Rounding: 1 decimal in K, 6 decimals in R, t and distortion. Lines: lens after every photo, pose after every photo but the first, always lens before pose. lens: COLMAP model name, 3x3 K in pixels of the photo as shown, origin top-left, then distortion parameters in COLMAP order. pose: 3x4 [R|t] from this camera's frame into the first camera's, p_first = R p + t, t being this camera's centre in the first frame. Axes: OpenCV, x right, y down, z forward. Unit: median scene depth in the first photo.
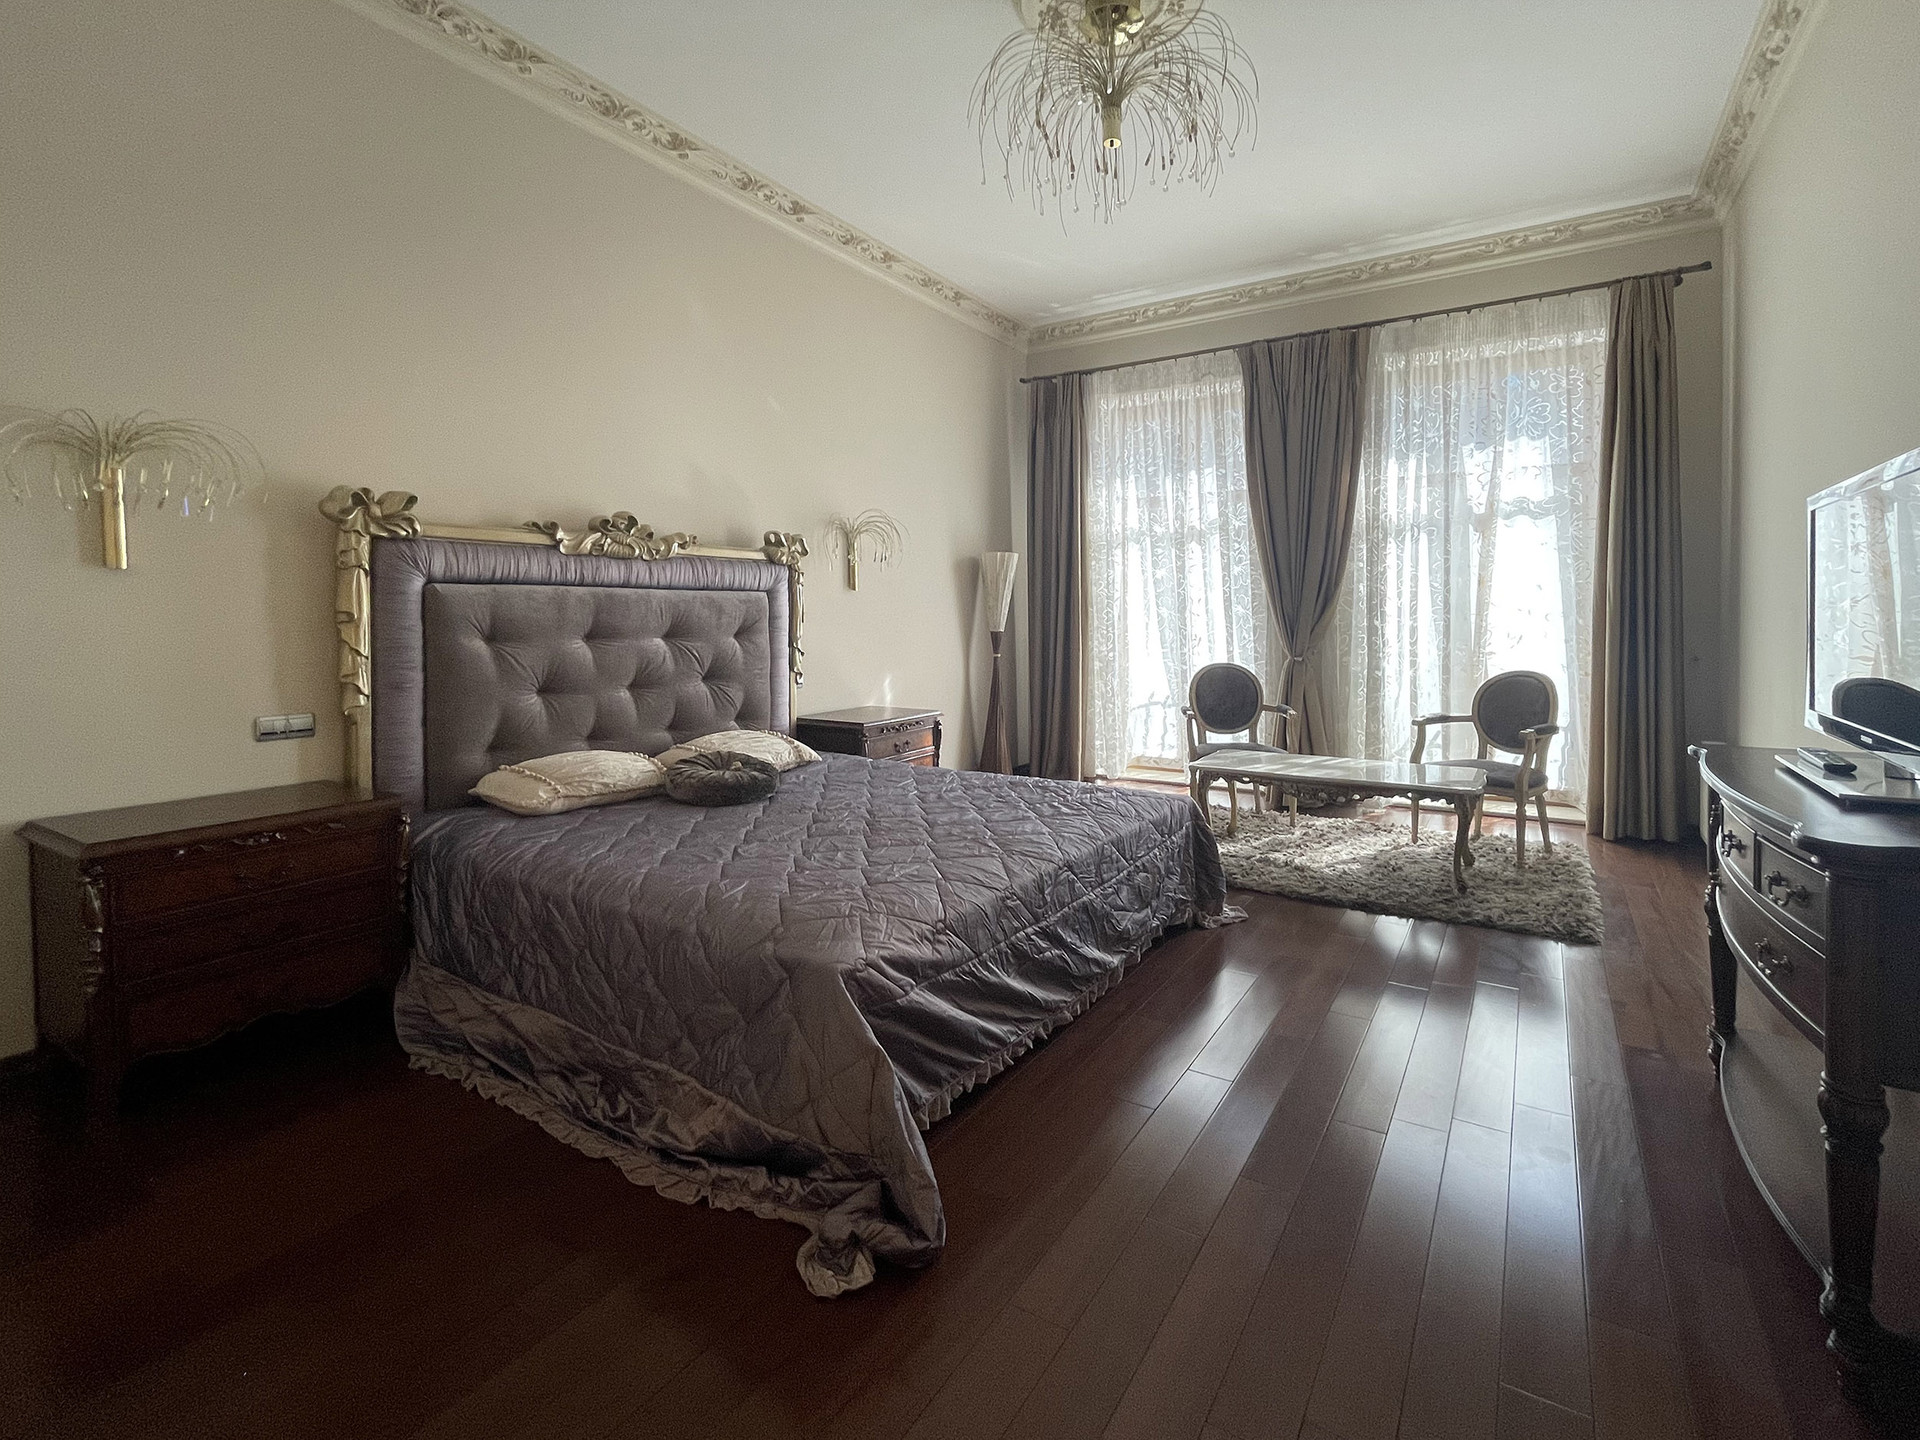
lens RADIAL K [[834.6, 0, 960.0], [0, 834.6, 720.0], [0, 0, 1]] dist [-0.001656, -0.000155]
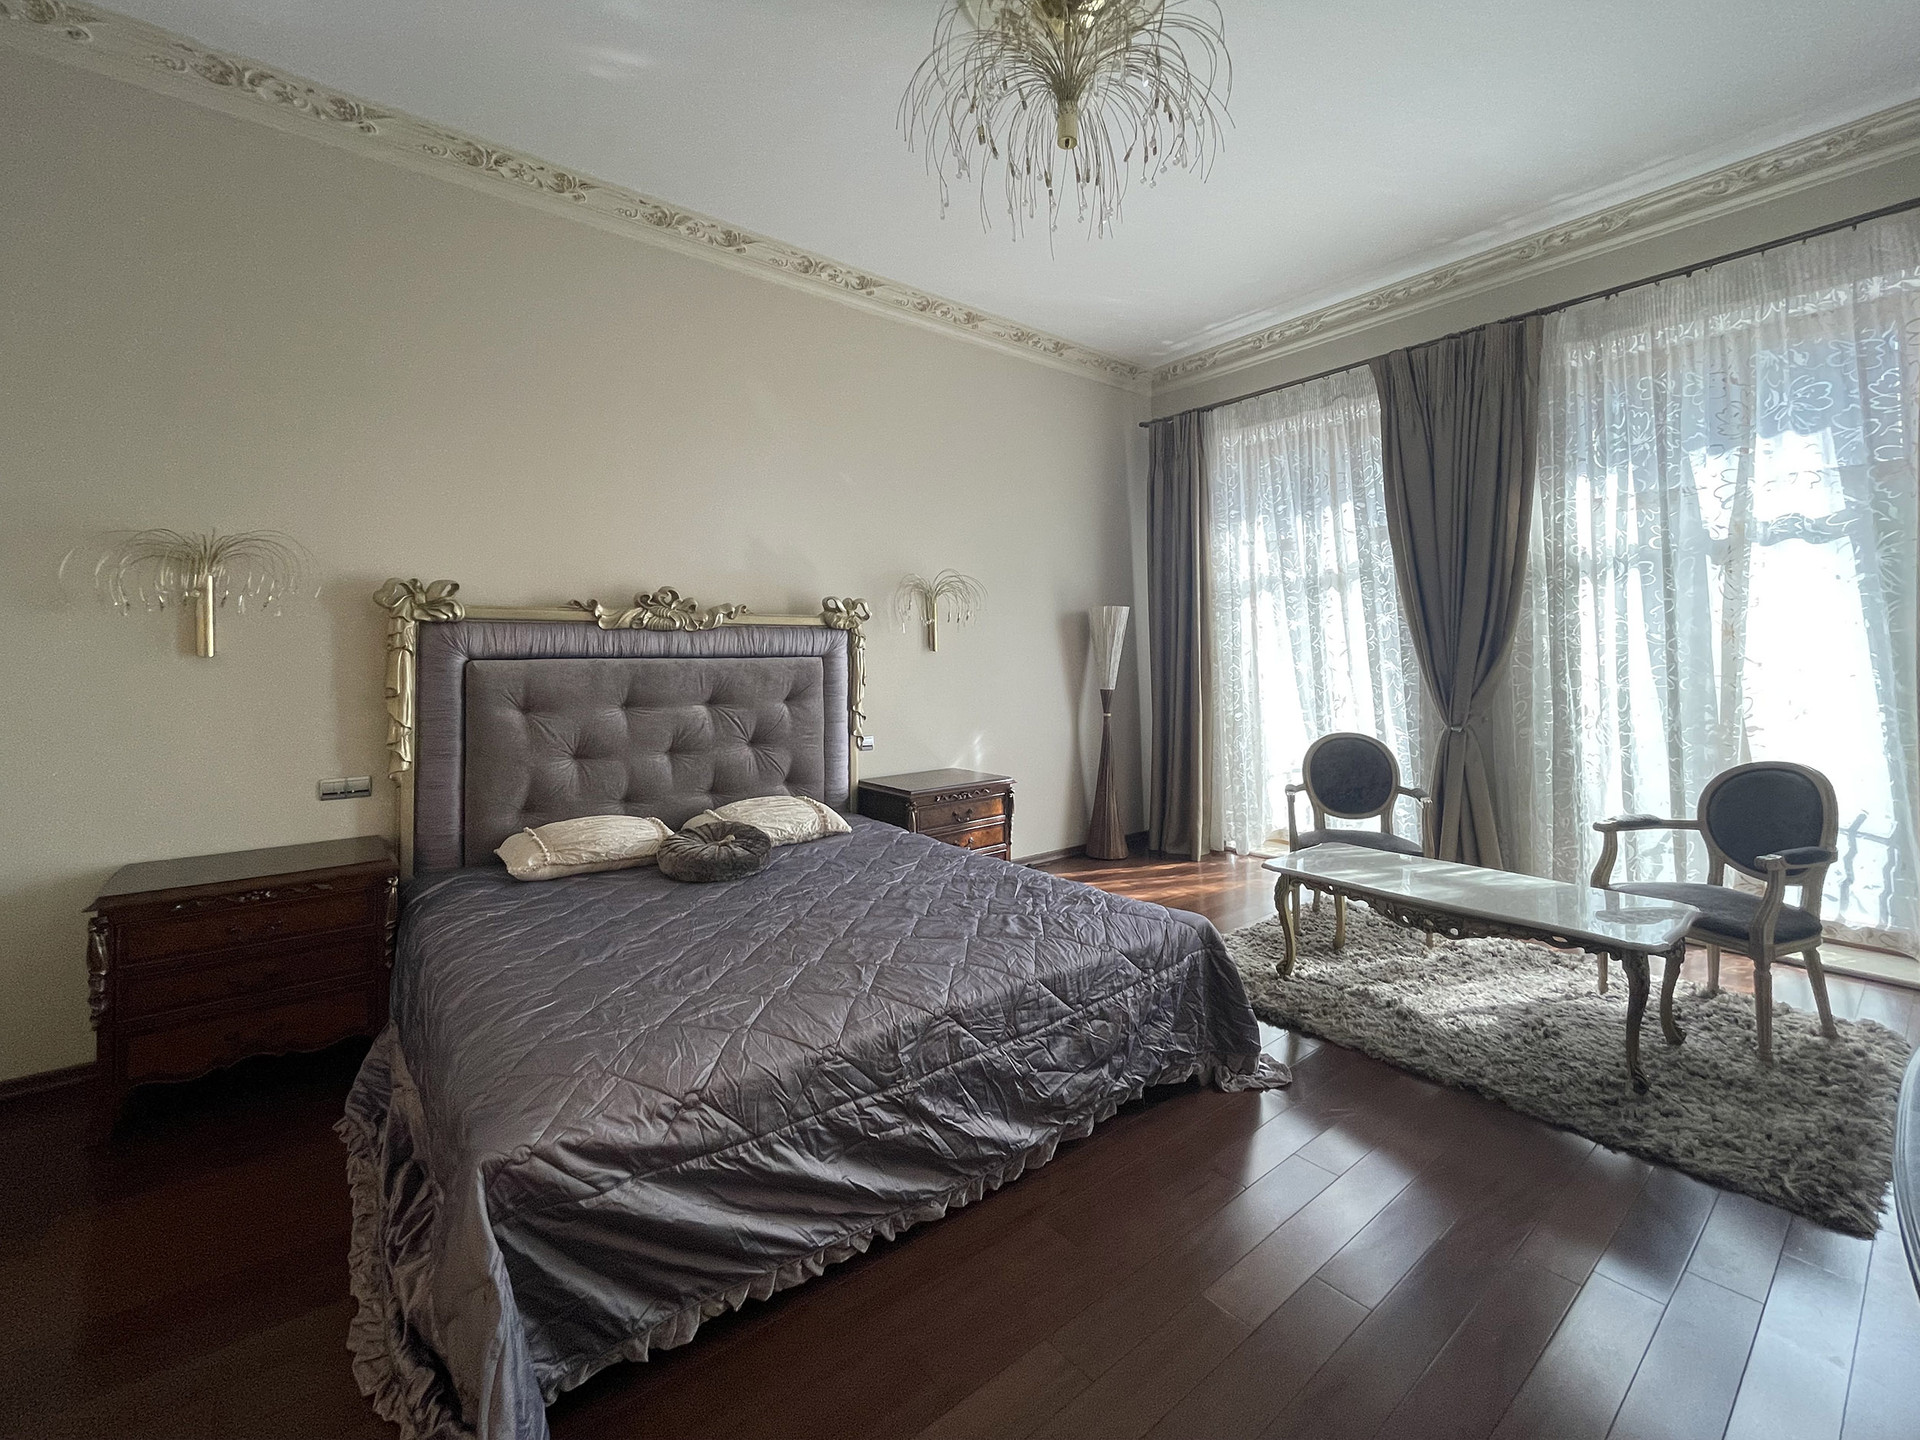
lens RADIAL K [[777.4, 0, 955.3], [0, 777.4, 707.7], [0, 0, 1]] dist [-0.001250, -0.000209]
pose [[0.949287, 0.012379, -0.314166, 0.218113], [-0.030172, 0.998200, -0.051835, -0.048613], [0.312959, 0.058685, 0.947952, 0.164707]]
